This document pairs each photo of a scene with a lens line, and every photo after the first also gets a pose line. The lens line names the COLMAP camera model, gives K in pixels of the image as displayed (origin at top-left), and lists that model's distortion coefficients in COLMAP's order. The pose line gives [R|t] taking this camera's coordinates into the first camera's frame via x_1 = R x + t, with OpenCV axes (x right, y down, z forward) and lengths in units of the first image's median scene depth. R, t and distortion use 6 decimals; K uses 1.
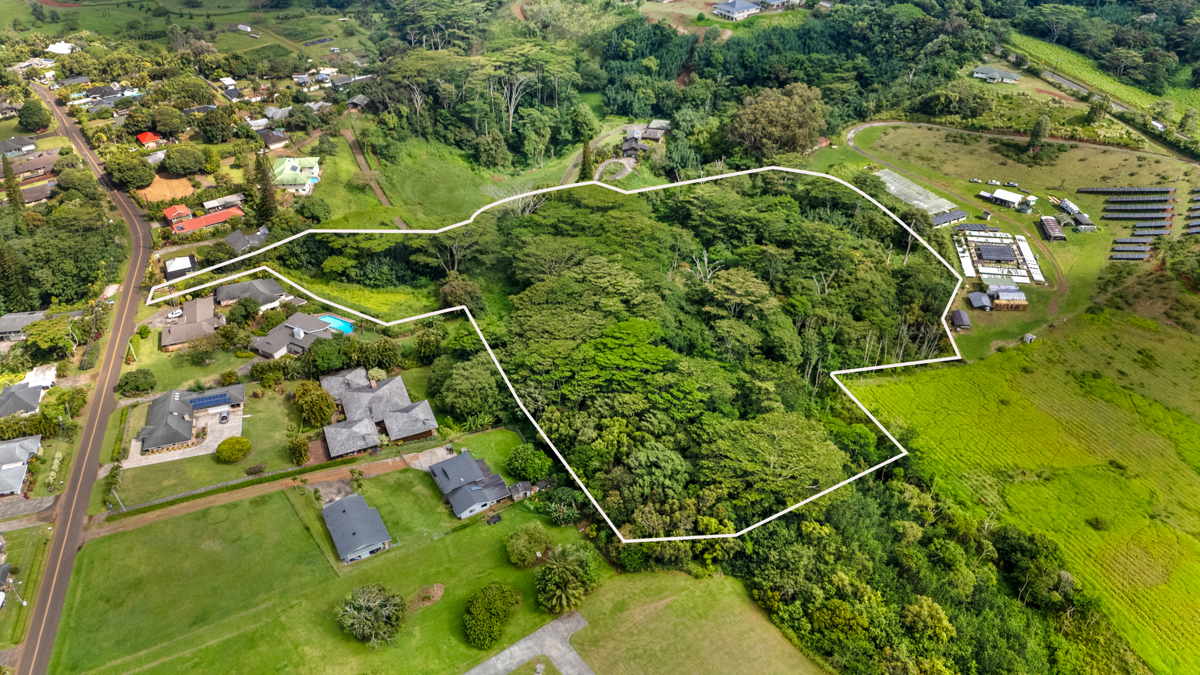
lens RADIAL K [[879.1, 0, 600.0], [0, 879.1, 337.5], [0, 0, 1]] dist [0.074861, -0.083224]
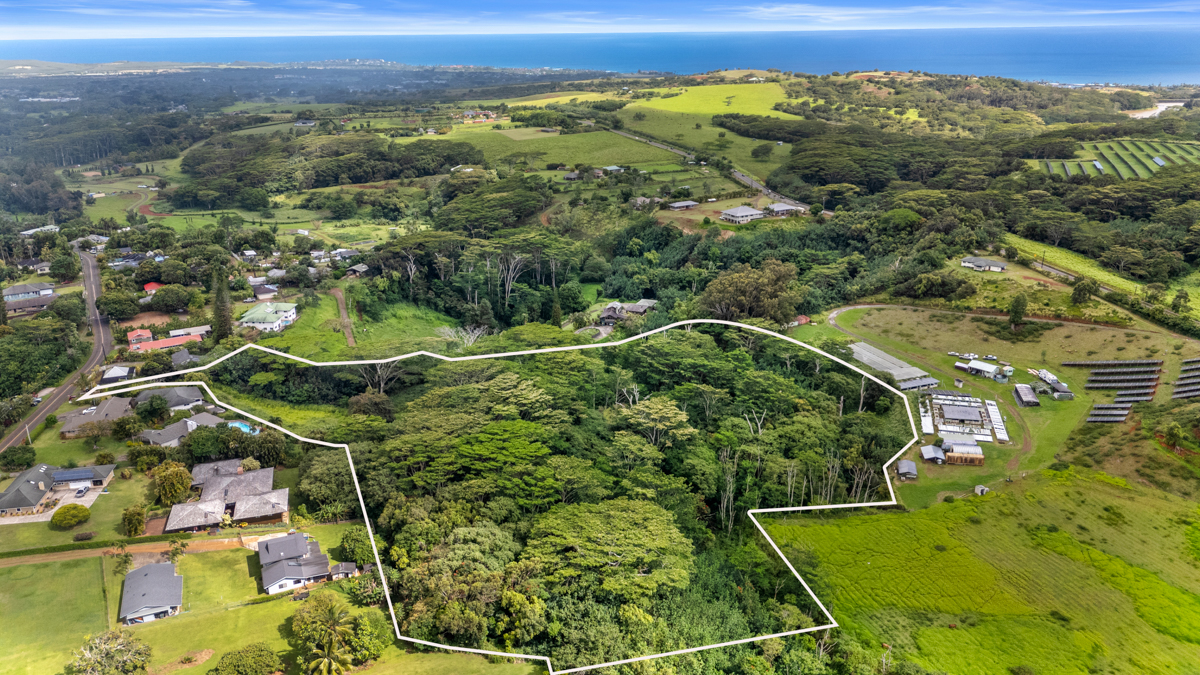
lens RADIAL K [[876.8, 0, 600.0], [0, 876.8, 337.5], [0, 0, 1]] dist [0.070946, -0.076310]
pose [[0.993591, 0.031421, -0.108581, 0.164288], [-0.060767, 0.958454, -0.278699, 0.110882], [0.095313, 0.283511, 0.954221, 0.046972]]
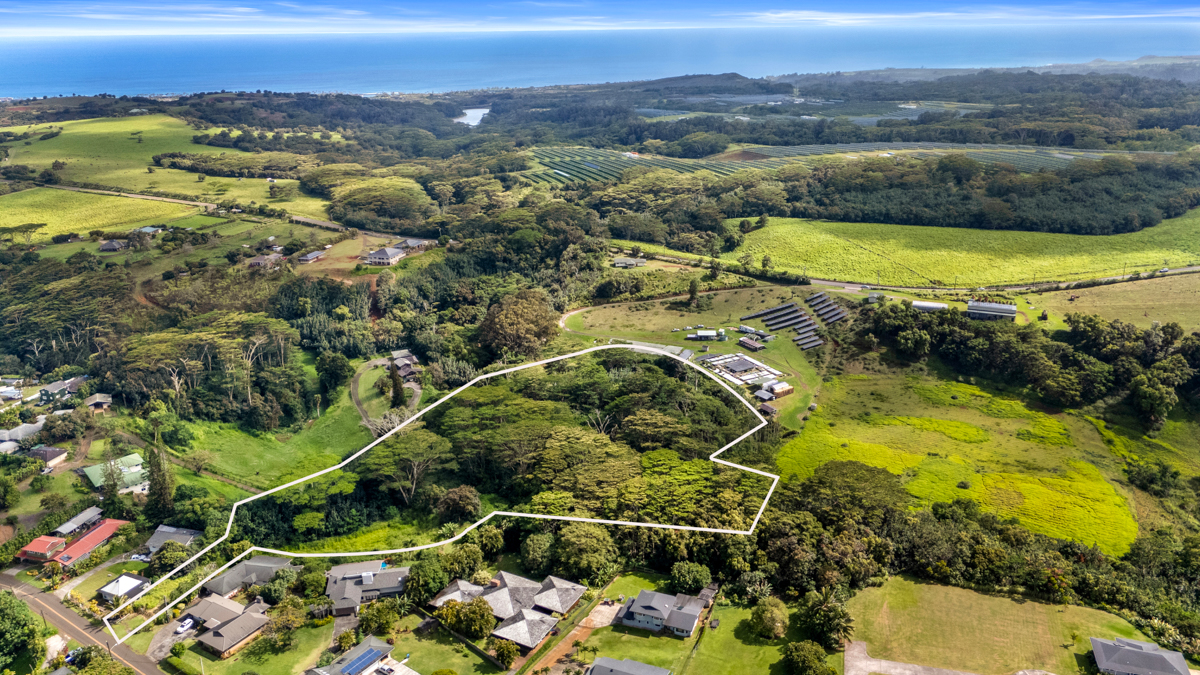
lens RADIAL K [[879.1, 0, 600.0], [0, 879.1, 337.5], [0, 0, 1]] dist [0.074861, -0.083224]
pose [[0.780994, -0.209541, 0.588337, -0.486170], [0.369531, 0.914481, -0.164838, 0.006221], [-0.503482, 0.346147, 0.791636, 0.040397]]
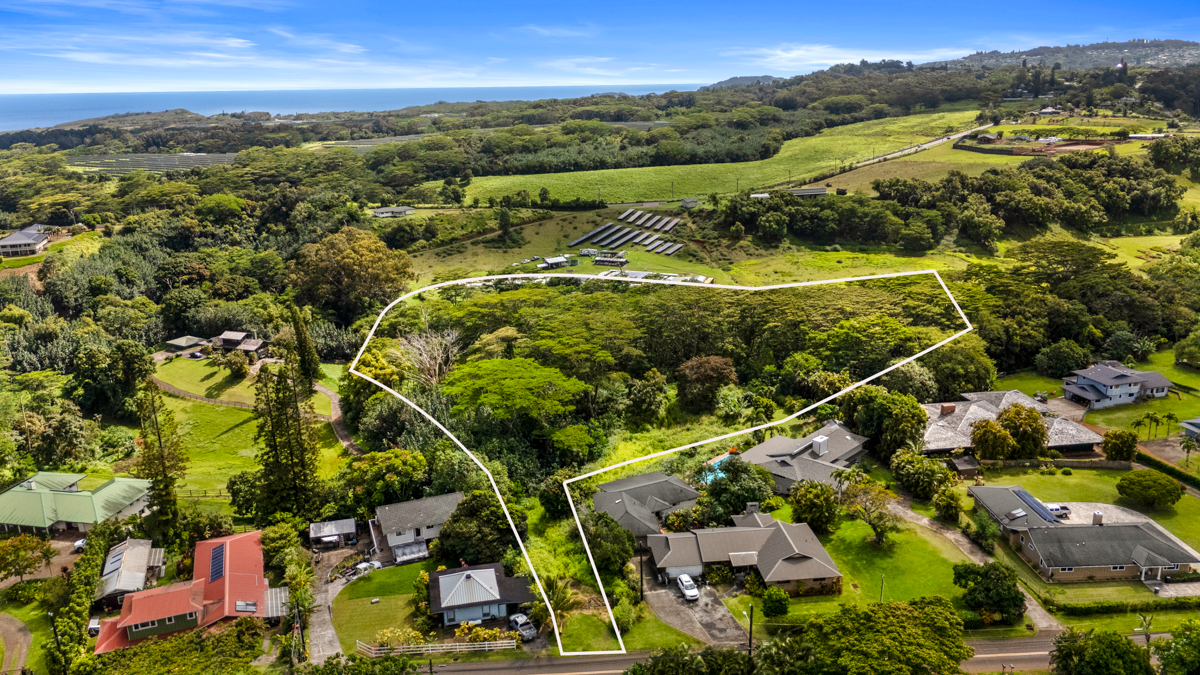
lens RADIAL K [[876.8, 0, 600.0], [0, 876.8, 337.5], [0, 0, 1]] dist [0.070946, -0.076310]
pose [[0.249078, -0.268112, 0.930632, -0.670982], [0.579464, 0.811197, 0.078613, -0.144900], [-0.776004, 0.519687, 0.357413, 0.653204]]
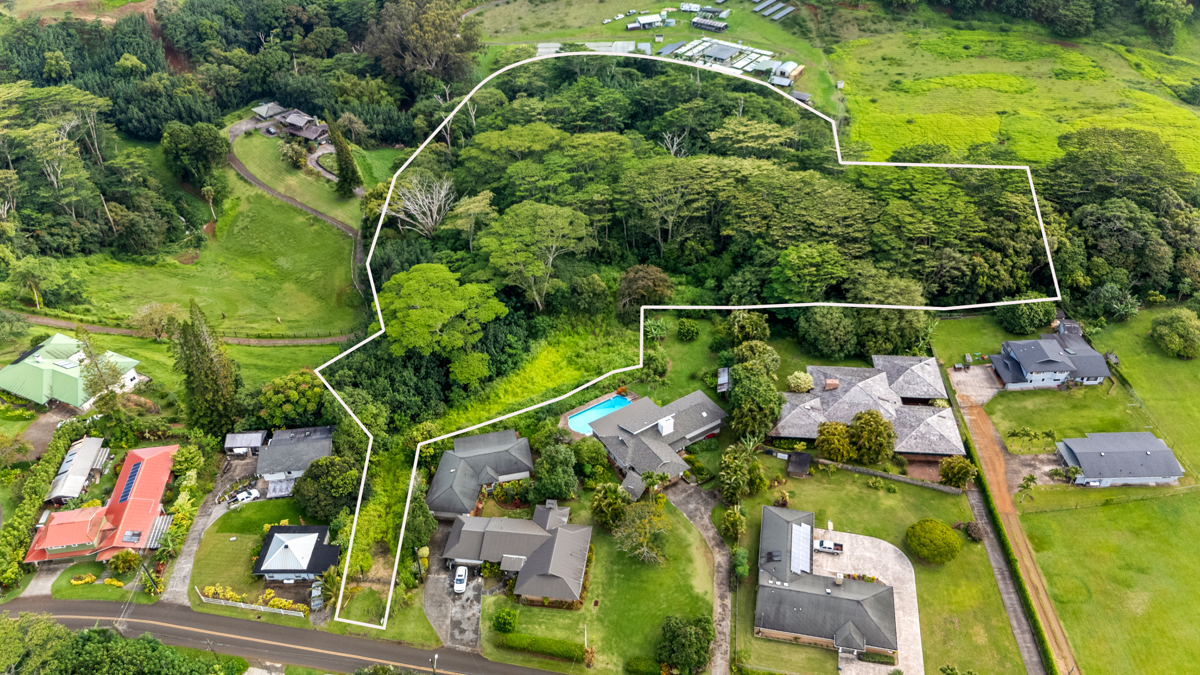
lens RADIAL K [[879.1, 0, 600.0], [0, 879.1, 337.5], [0, 0, 1]] dist [0.074861, -0.083224]
pose [[0.468662, -0.544171, 0.695869, -0.572927], [0.532066, 0.802709, 0.269378, -0.185764], [-0.705168, 0.244001, 0.665734, 0.459828]]
